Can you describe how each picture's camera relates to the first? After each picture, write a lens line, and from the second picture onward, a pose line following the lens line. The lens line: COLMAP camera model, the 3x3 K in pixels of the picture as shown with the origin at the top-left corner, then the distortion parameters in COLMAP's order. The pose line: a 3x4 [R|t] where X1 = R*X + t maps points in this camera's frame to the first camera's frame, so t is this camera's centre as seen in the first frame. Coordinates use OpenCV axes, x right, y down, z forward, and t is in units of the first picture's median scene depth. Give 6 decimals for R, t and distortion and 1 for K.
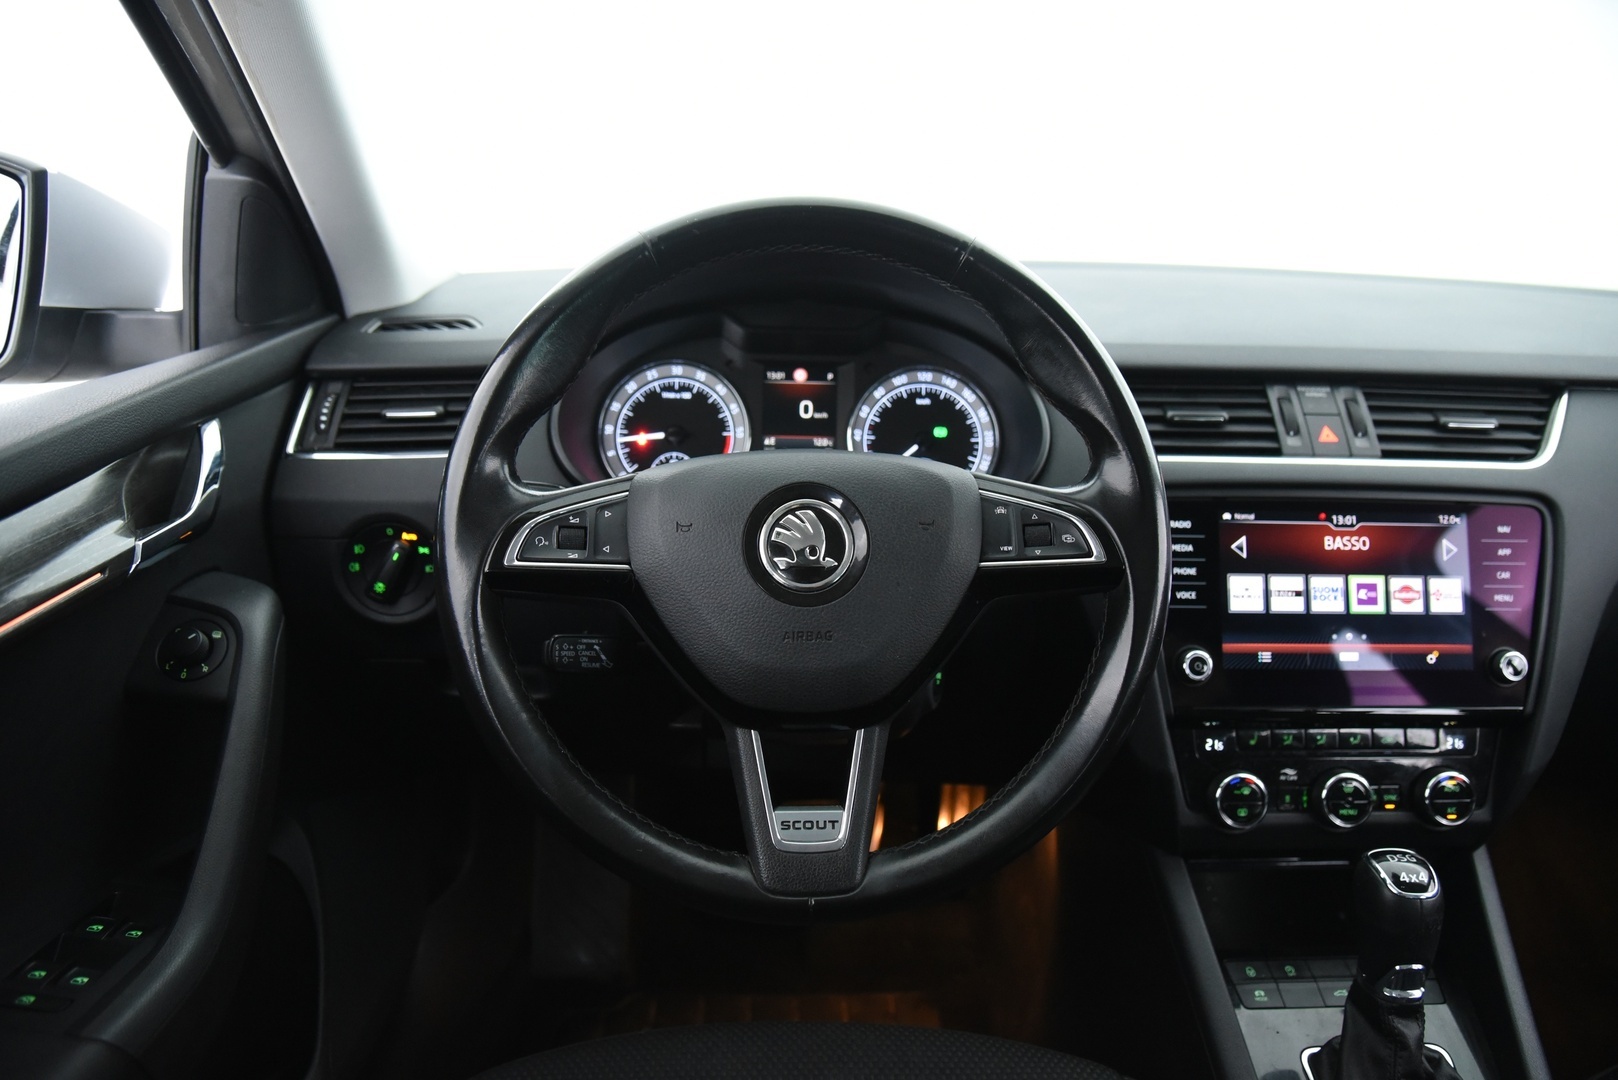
lens RADIAL K [[1210.5, 0, 776.2], [0, 1210.5, 515.9], [0, 0, 1]] dist [-0.102768, 0.030450]
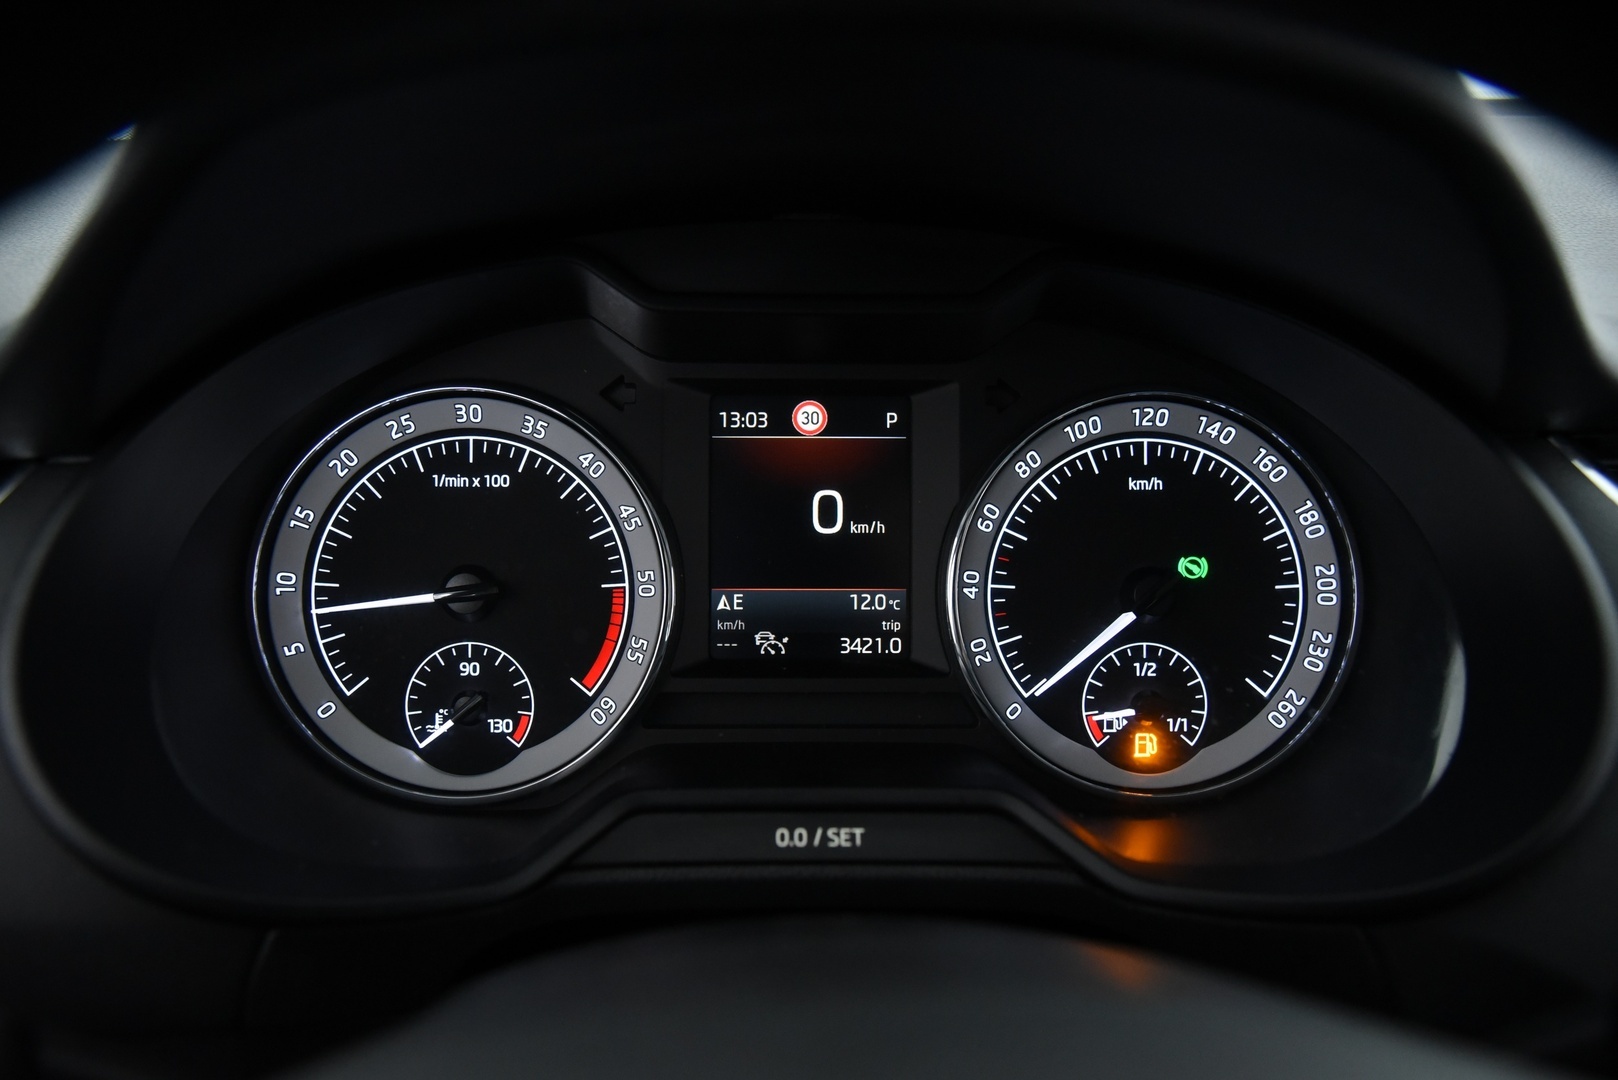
lens RADIAL K [[1467.4, 0, 798.3], [0, 1467.4, 530.5], [0, 0, 1]] dist [-0.045791, 0.000950]
pose [[0.999716, -0.019884, 0.013172, 0.010755], [0.019118, 0.998251, 0.055950, -0.116663], [-0.014261, -0.055682, 0.998347, 0.602664]]
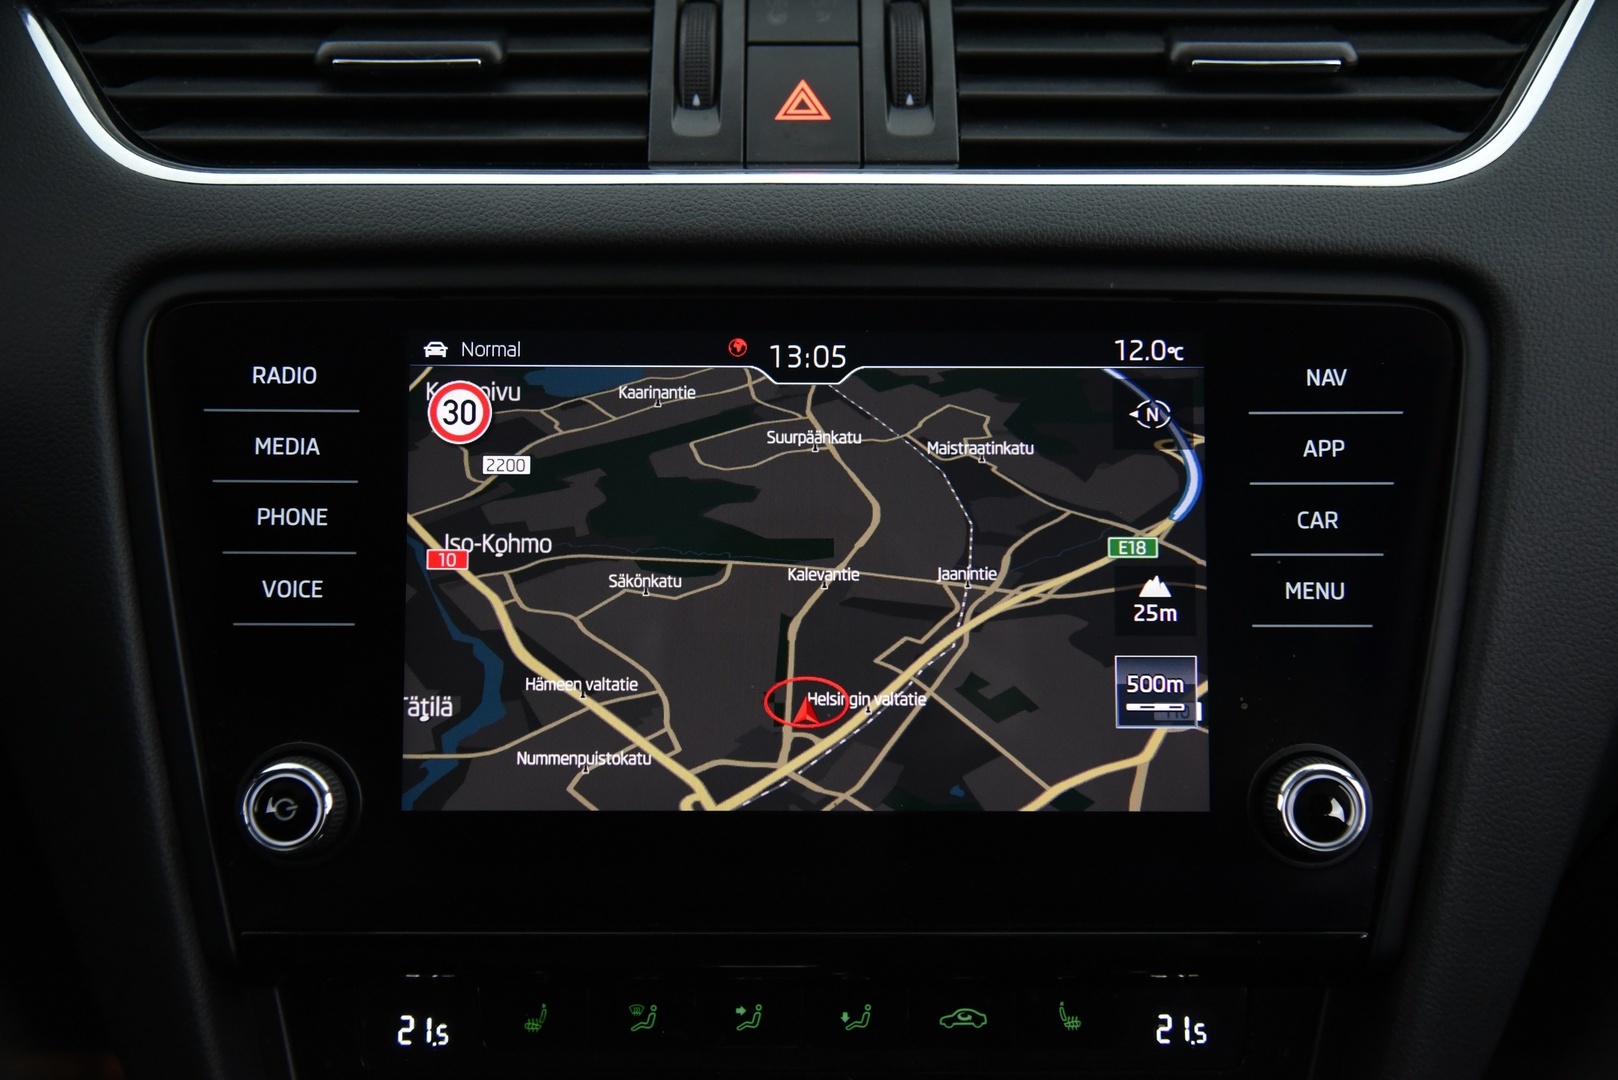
lens RADIAL K [[1969.8, 0, 804.0], [0, 1969.8, 527.3], [0, 0, 1]] dist [0.073168, 0.000000]
pose [[0.999831, -0.012851, -0.013141, 0.462361], [0.013598, 0.998202, 0.058385, 0.017972], [0.012367, -0.058554, 0.998208, 0.429146]]
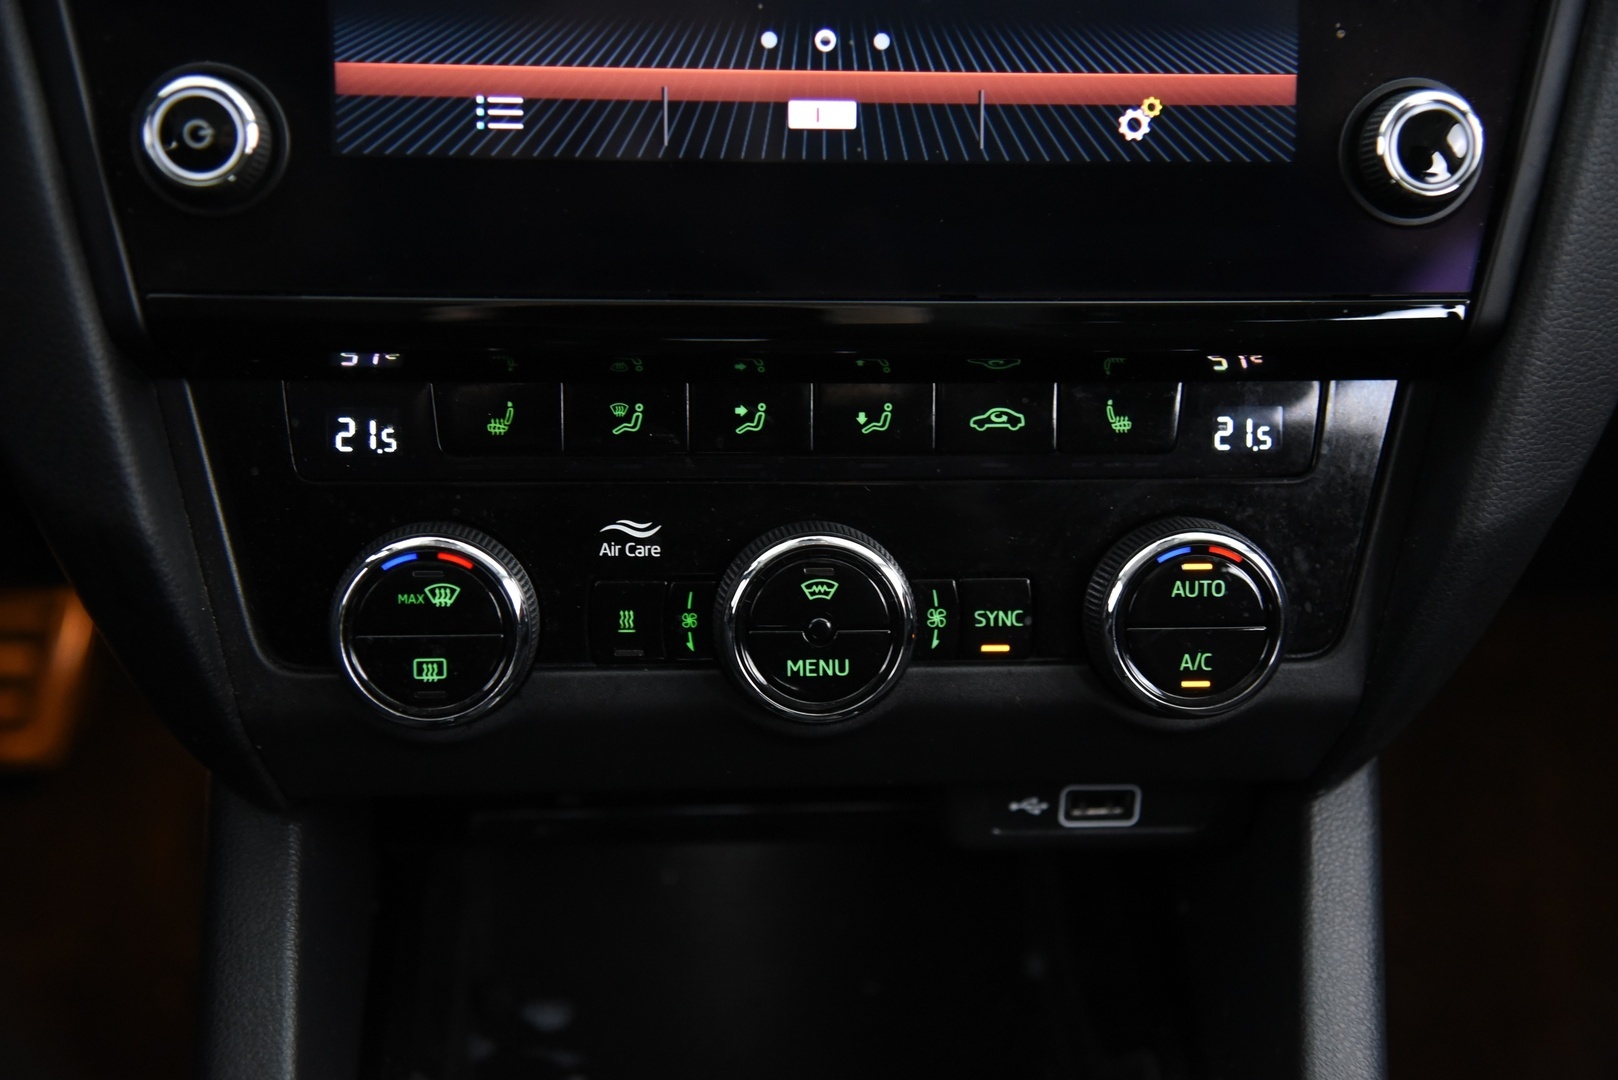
lens RADIAL K [[2246.1, 0, 816.6], [0, 2246.1, 551.5], [0, 0, 1]] dist [0.113648, 0.000000]
pose [[0.998188, -0.017265, 0.057644, 0.423734], [0.005681, 0.980715, 0.195358, 0.108935], [-0.059905, -0.194677, 0.979036, 0.436736]]
